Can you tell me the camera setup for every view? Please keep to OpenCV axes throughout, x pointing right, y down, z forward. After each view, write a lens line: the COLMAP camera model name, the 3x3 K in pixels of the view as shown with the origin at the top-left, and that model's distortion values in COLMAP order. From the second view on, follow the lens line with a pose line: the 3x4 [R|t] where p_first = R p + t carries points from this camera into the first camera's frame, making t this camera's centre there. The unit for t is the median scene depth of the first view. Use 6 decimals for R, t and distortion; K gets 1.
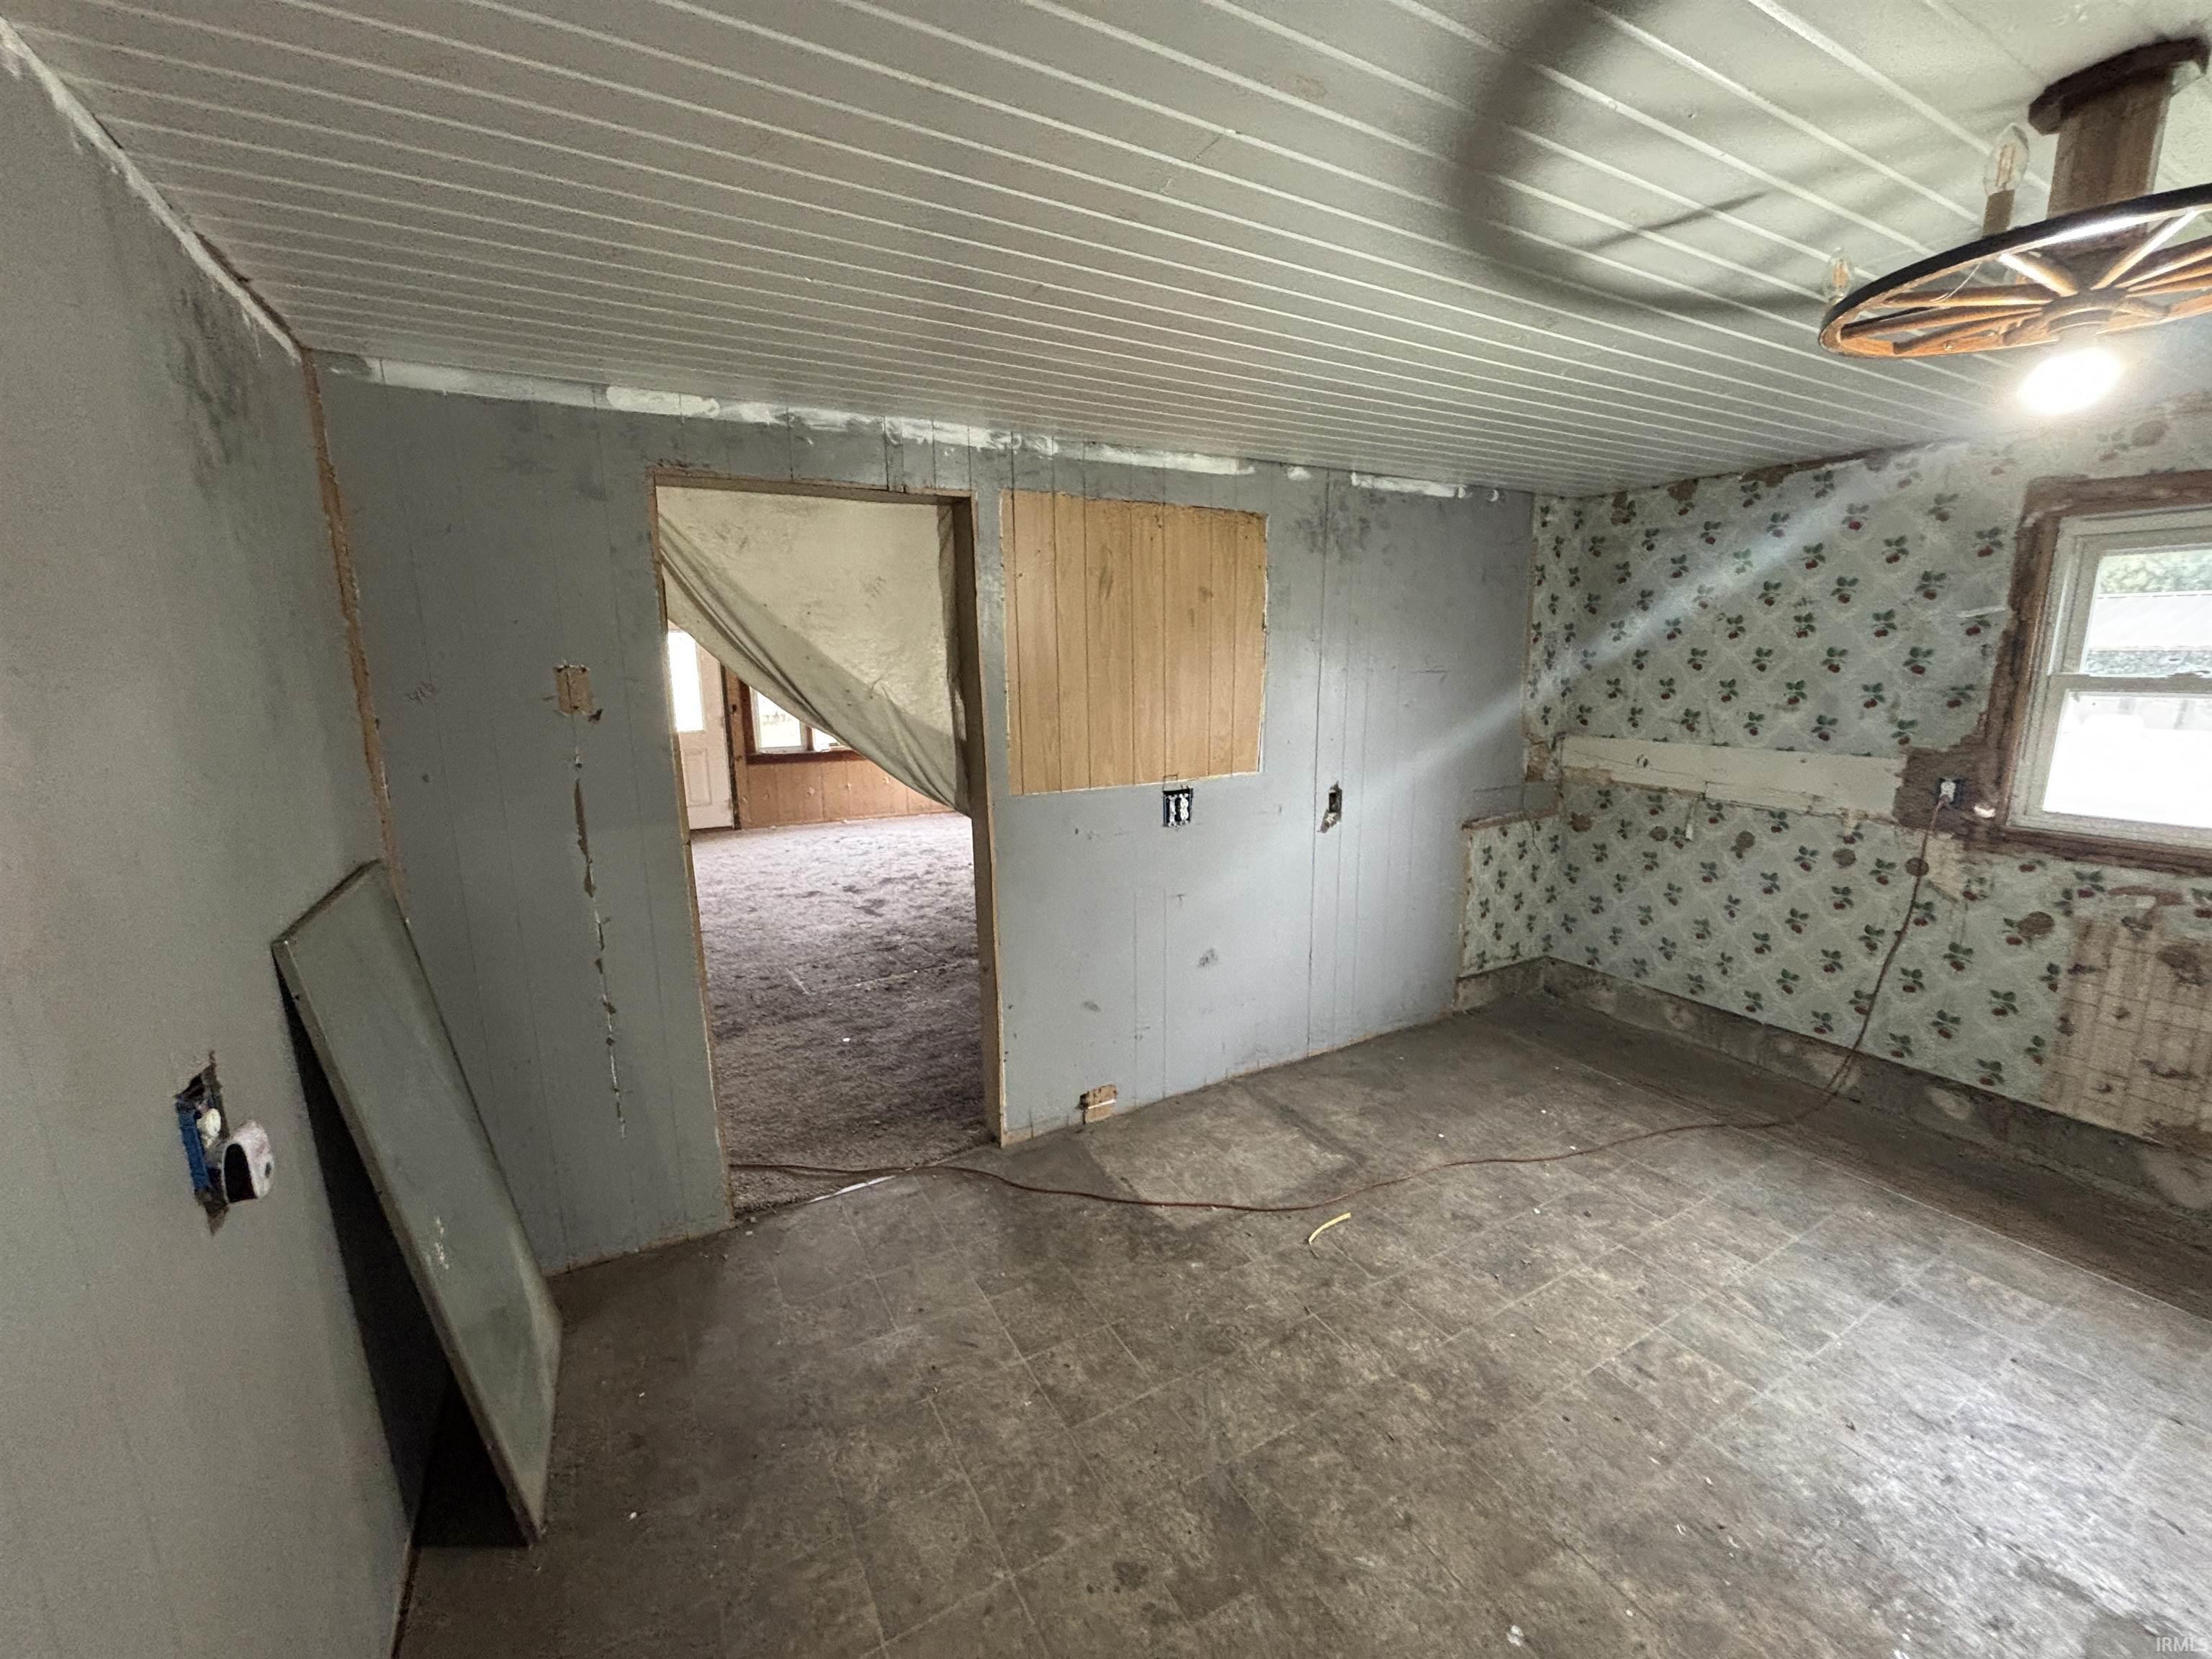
lens RADIAL K [[893.7, 0, 1112.3], [0, 893.7, 831.5], [0, 0, 1]] dist [-0.000213, 0.000297]
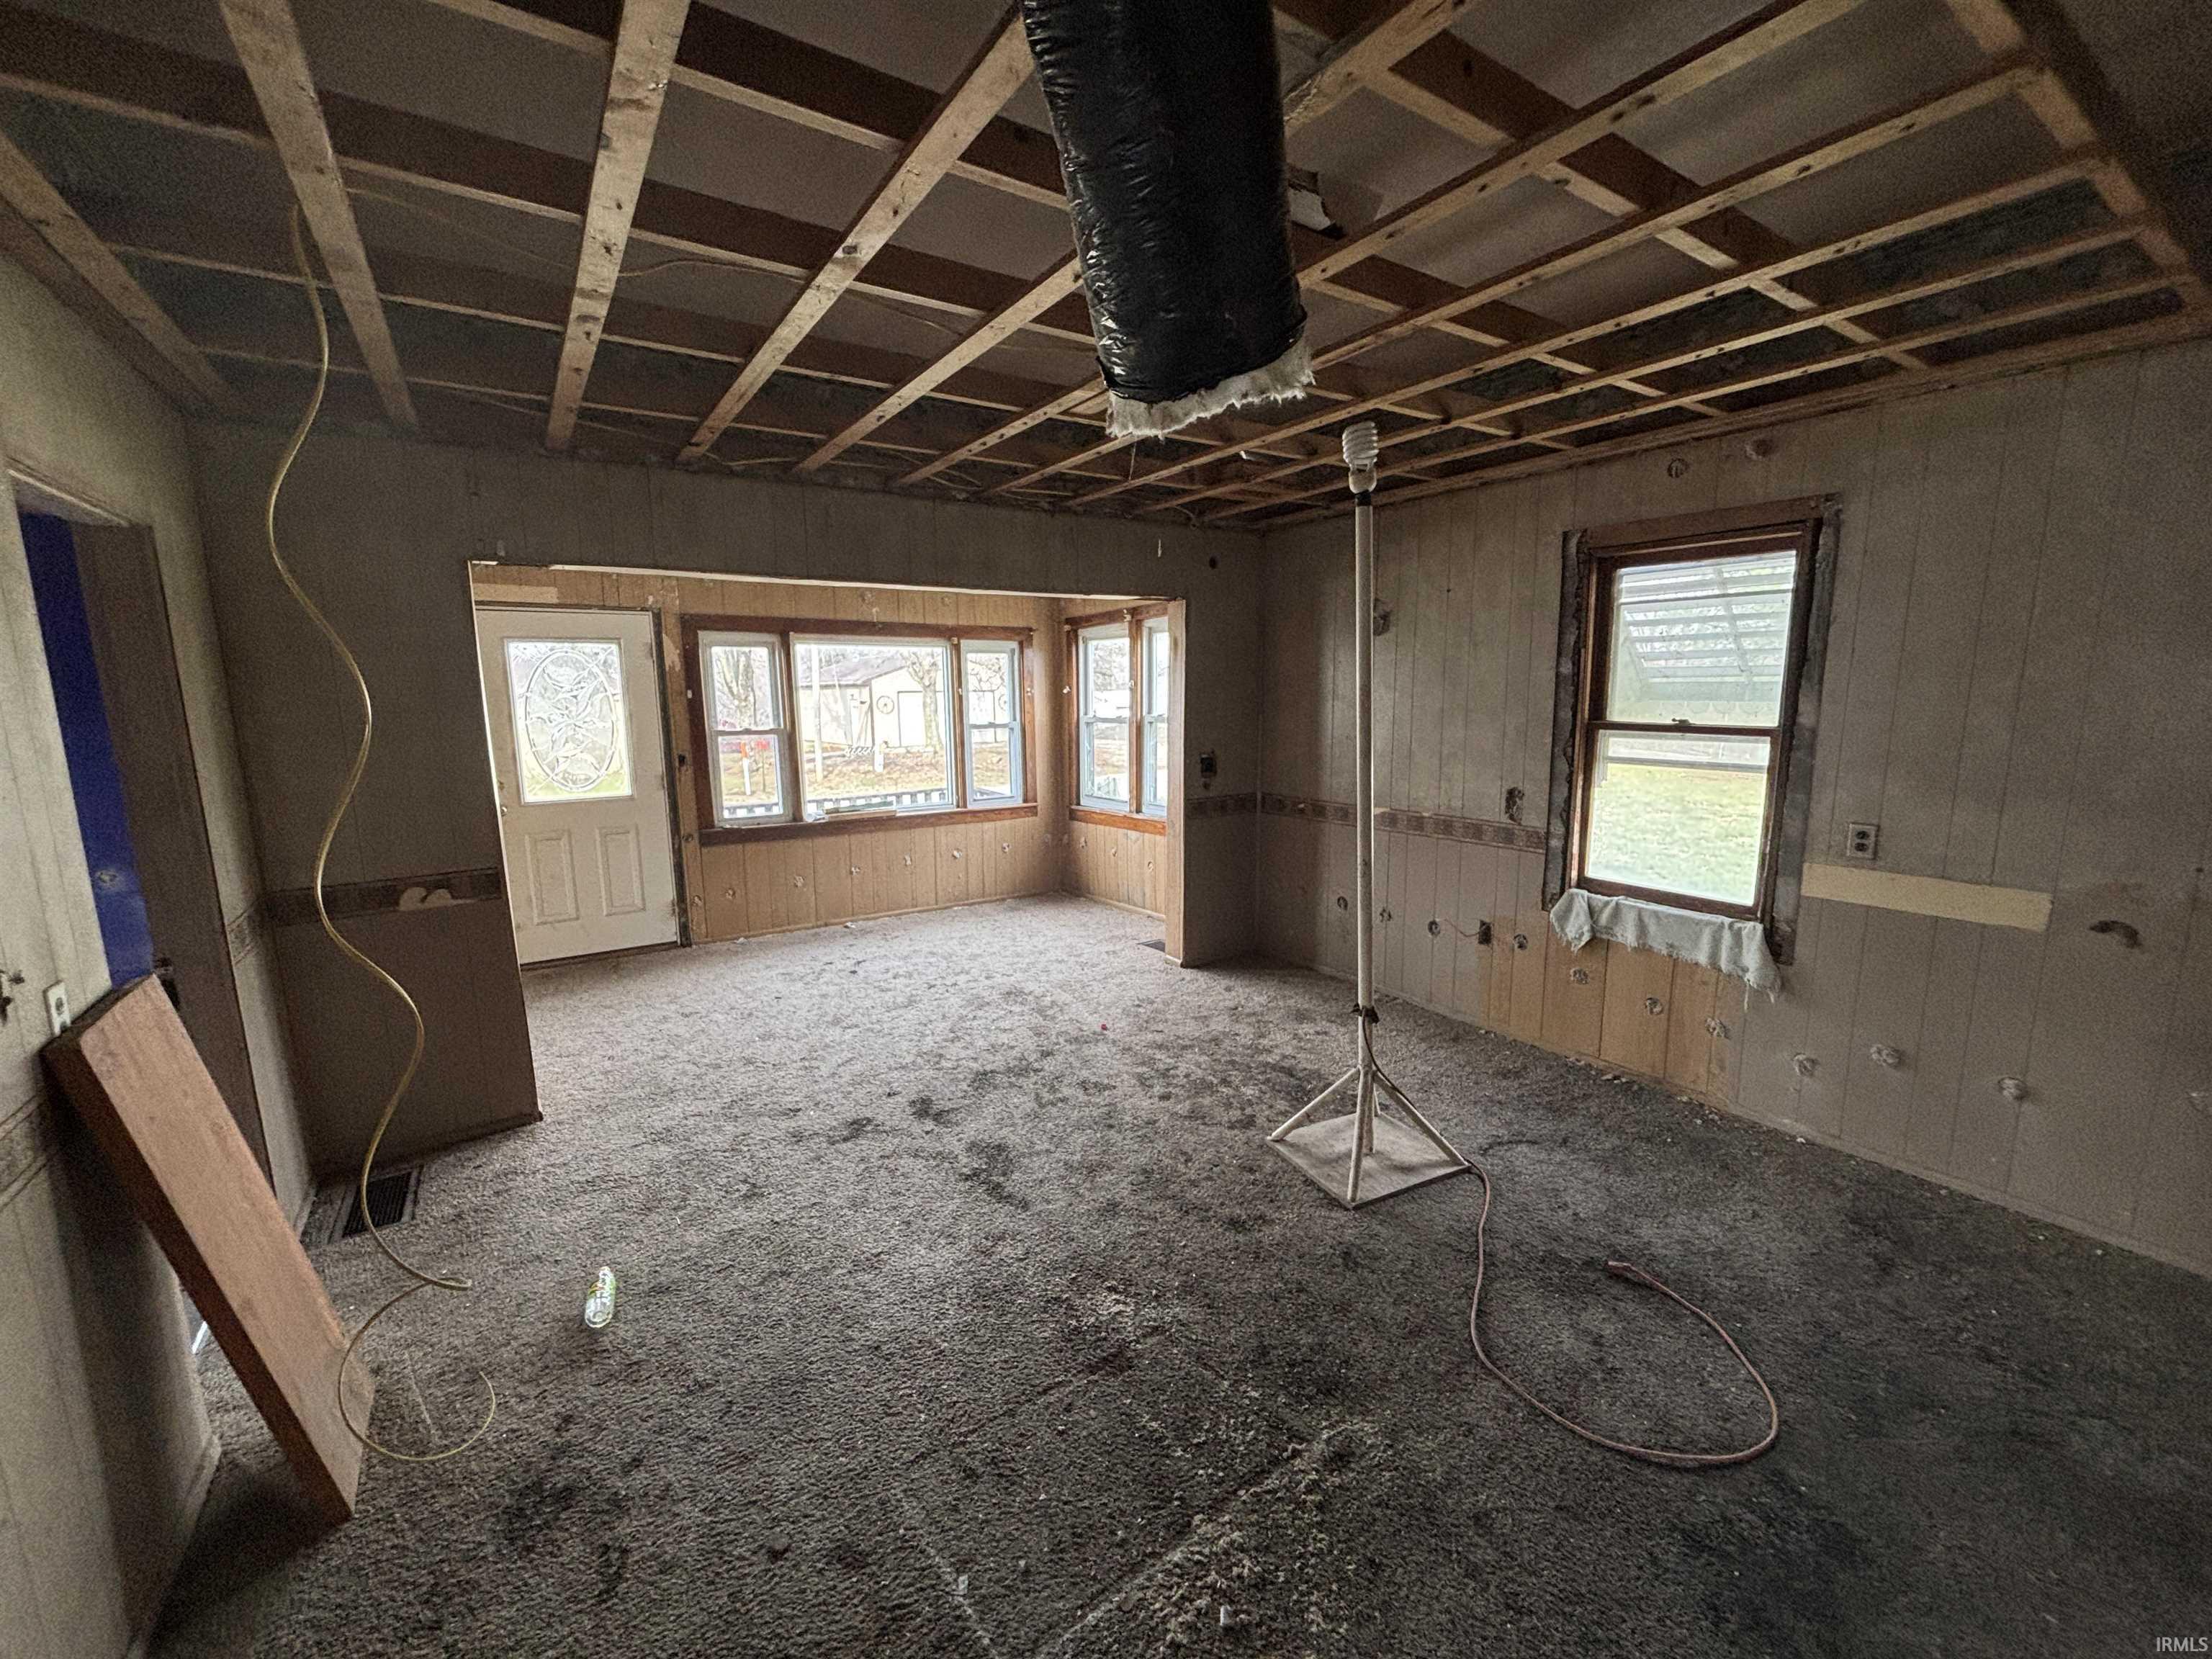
lens RADIAL K [[893.7, 0, 1095.4], [0, 893.7, 824.8], [0, 0, 1]] dist [-0.000213, 0.000297]
pose [[0.997611, -0.015302, 0.067363, -0.234558], [0.017309, 0.999420, -0.029320, -0.093297], [-0.066875, 0.030416, 0.997298, 0.470694]]
